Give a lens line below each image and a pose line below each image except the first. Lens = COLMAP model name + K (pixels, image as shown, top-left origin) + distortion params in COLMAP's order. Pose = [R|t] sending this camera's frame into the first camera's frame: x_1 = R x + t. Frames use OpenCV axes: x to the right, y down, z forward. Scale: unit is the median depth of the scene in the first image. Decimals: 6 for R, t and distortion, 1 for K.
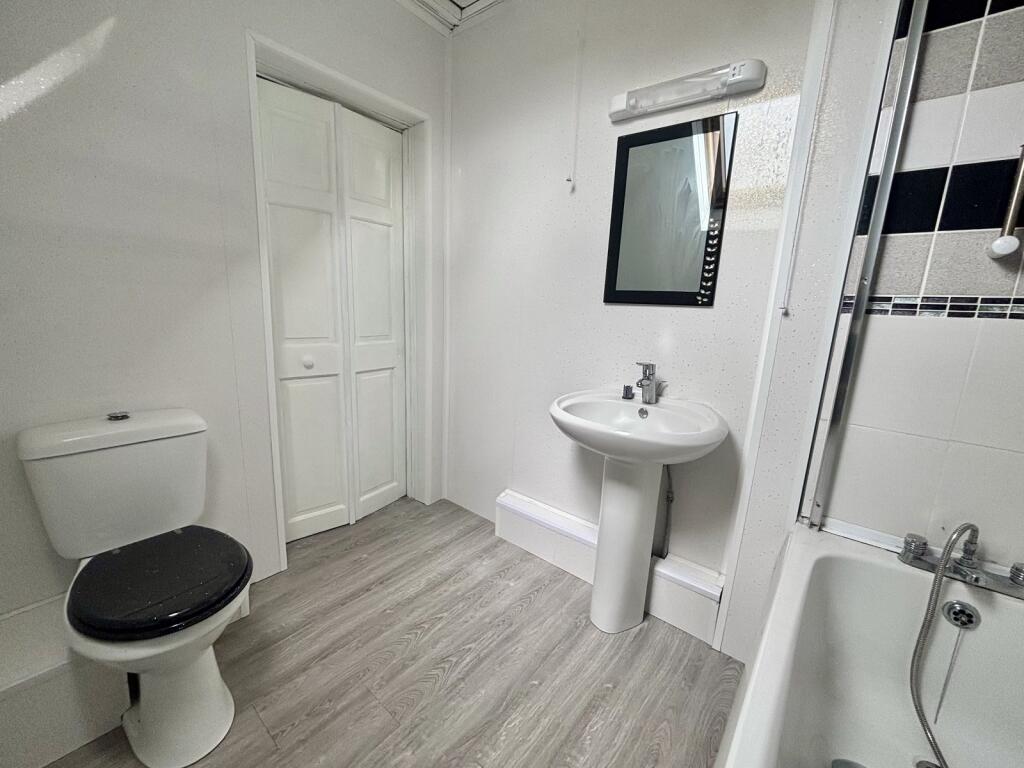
lens RADIAL K [[411.4, 0, 510.0], [0, 411.4, 383.3], [0, 0, 1]] dist [0.003973, 0.000338]
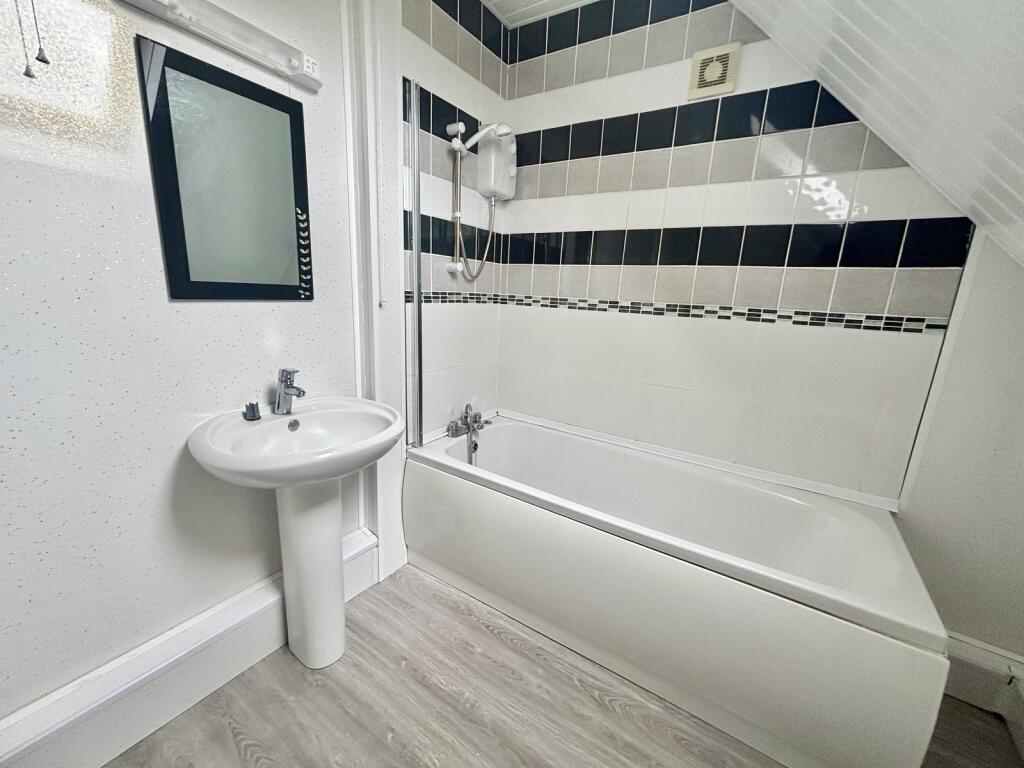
lens RADIAL K [[411.4, 0, 510.0], [0, 411.4, 383.3], [0, 0, 1]] dist [0.003973, 0.000338]
pose [[-0.094178, -0.265630, 0.959464, -0.591904], [0.144789, 0.949846, 0.277179, -0.207675], [-0.984970, 0.165024, -0.050994, 0.626801]]
